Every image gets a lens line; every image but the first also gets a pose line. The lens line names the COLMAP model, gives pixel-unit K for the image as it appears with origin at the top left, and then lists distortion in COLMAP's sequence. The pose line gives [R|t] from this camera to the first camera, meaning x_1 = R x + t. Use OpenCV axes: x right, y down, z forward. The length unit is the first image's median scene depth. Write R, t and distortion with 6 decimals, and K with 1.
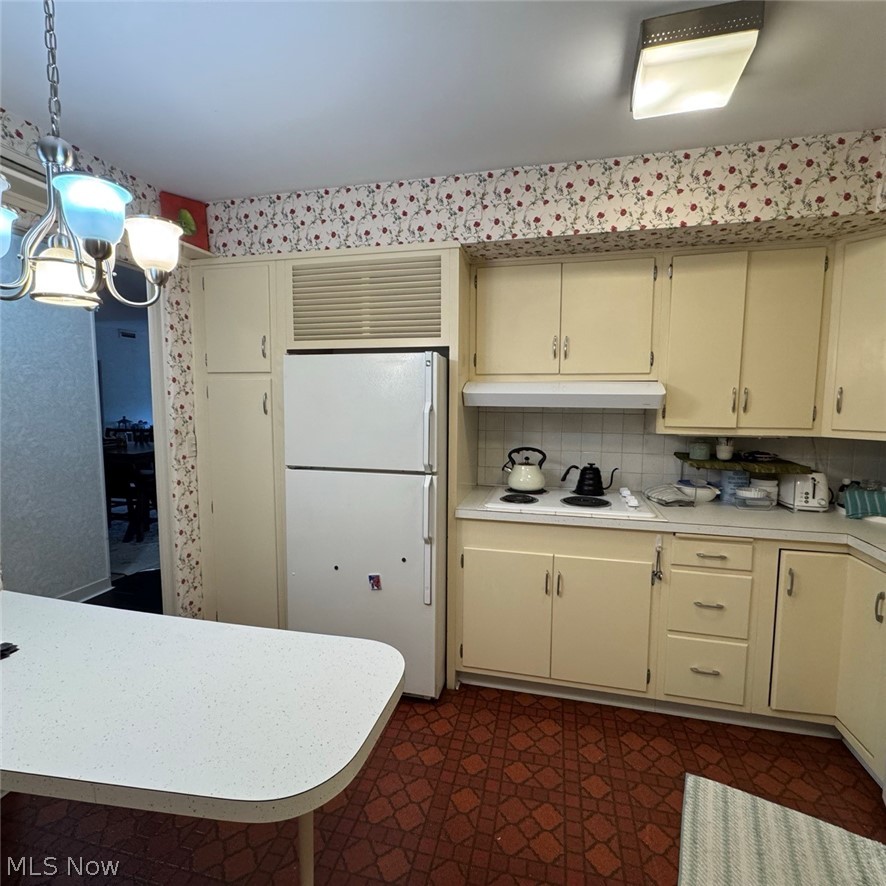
lens RADIAL K [[473.7, 0, 443.6], [0, 473.7, 441.5], [0, 0, 1]] dist [-0.000804, 0.002175]
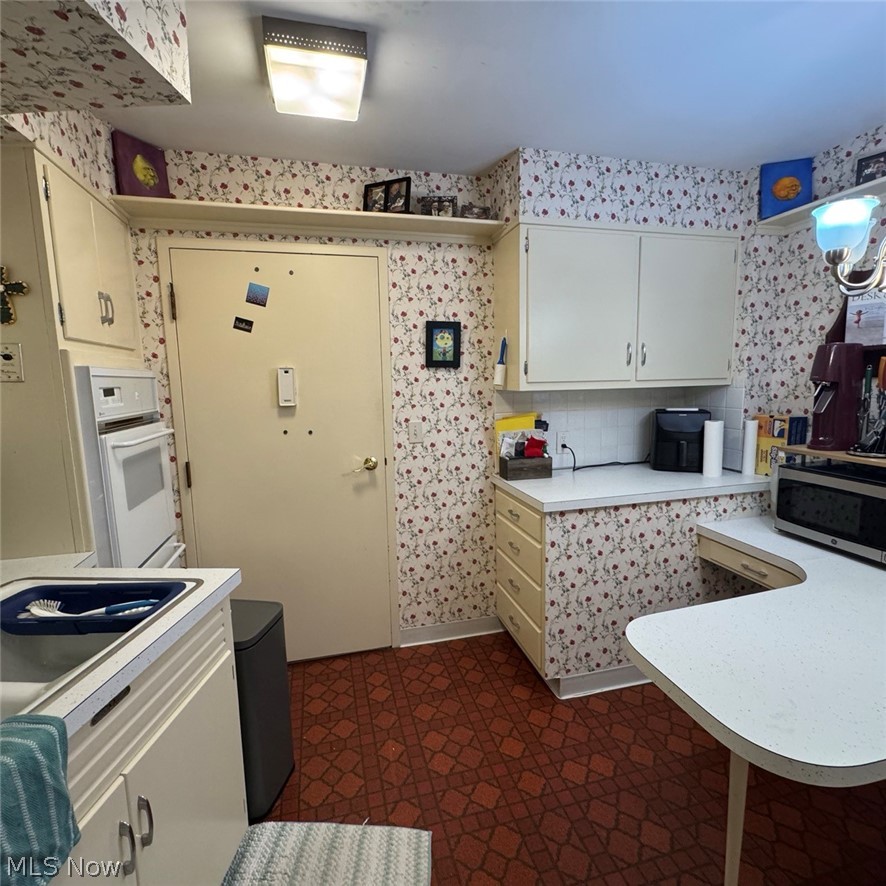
lens RADIAL K [[473.7, 0, 439.6], [0, 473.7, 442.3], [0, 0, 1]] dist [-0.000804, 0.002175]
pose [[-0.880310, 0.076966, -0.468114, 0.324453], [-0.025803, 0.977523, 0.209246, -0.063629], [0.473697, 0.196280, -0.858537, 0.657580]]
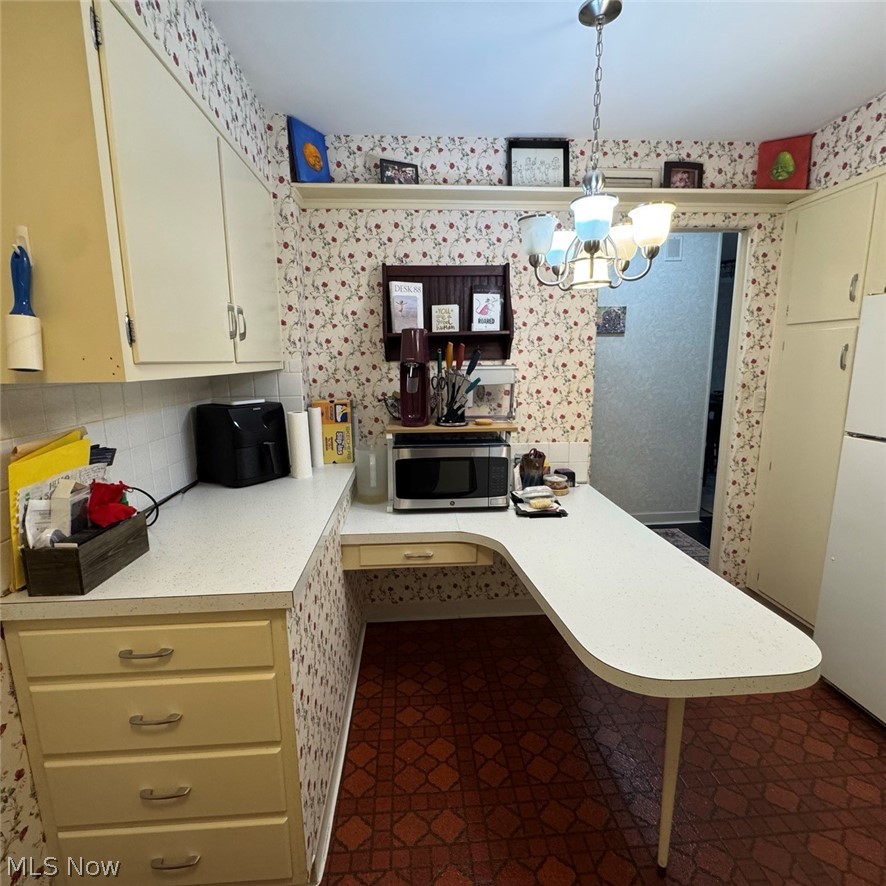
lens RADIAL K [[473.7, 0, 439.5], [0, 473.7, 441.1], [0, 0, 1]] dist [-0.000804, 0.002175]
pose [[0.309440, 0.154807, -0.938233, 0.216835], [-0.070791, 0.987672, 0.139617, 0.001412], [0.948280, 0.023215, 0.316585, 0.050611]]
